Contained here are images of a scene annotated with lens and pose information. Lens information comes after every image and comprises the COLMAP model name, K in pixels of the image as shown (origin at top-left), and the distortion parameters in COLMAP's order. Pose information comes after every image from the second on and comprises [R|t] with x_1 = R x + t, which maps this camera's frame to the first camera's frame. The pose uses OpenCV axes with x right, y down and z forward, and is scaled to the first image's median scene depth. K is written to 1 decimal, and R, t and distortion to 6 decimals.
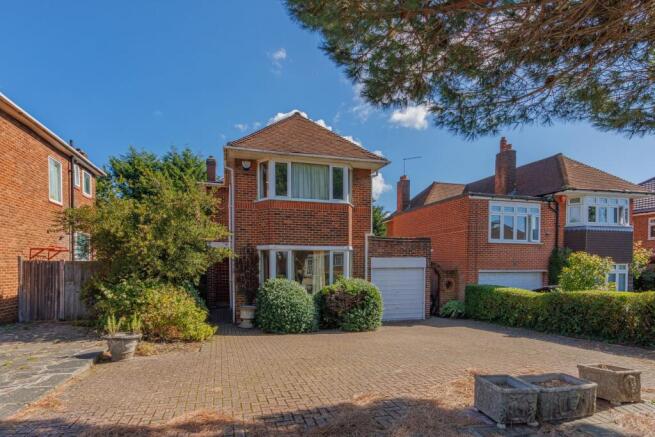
lens RADIAL K [[344.9, 0, 326.5], [0, 344.9, 264.6], [0, 0, 1]] dist [0.001597, 0.000111]
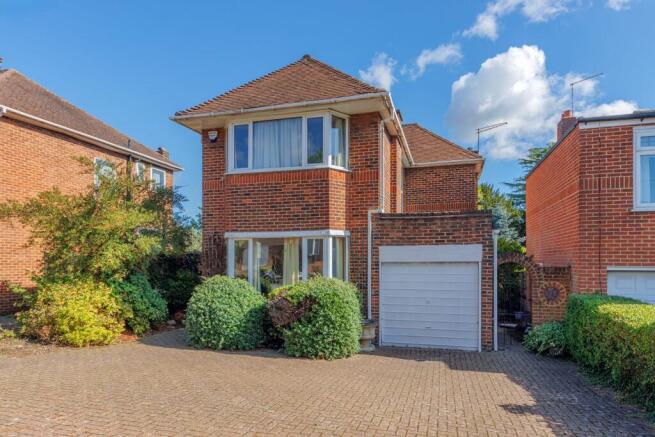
lens RADIAL K [[412.8, 0, 327.9], [0, 412.8, 255.2], [0, 0, 1]] dist [0.000986, 0.000130]
pose [[0.845188, -0.010392, -0.534368, 0.516546], [0.003284, 0.999893, -0.014251, 0.007941], [0.534459, 0.010290, 0.845132, 0.327875]]
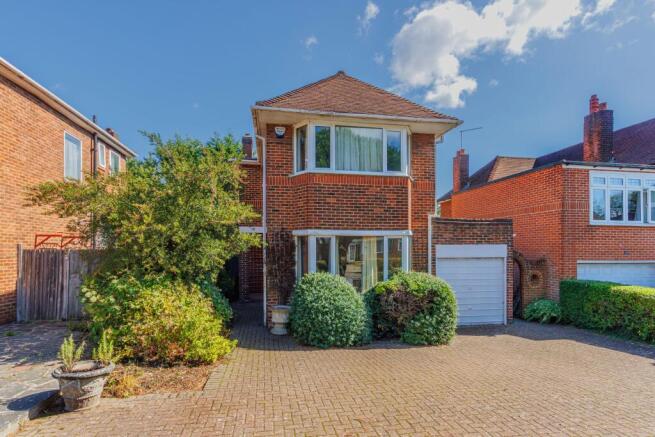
lens RADIAL K [[336.8, 0, 326.7], [0, 336.8, 243.1], [0, 0, 1]] dist [0.002000, 0.000089]
pose [[0.993192, -0.001091, -0.116481, -0.031785], [-0.000831, 0.999864, -0.016454, -0.012717], [0.116483, 0.016439, 0.993057, 0.231323]]
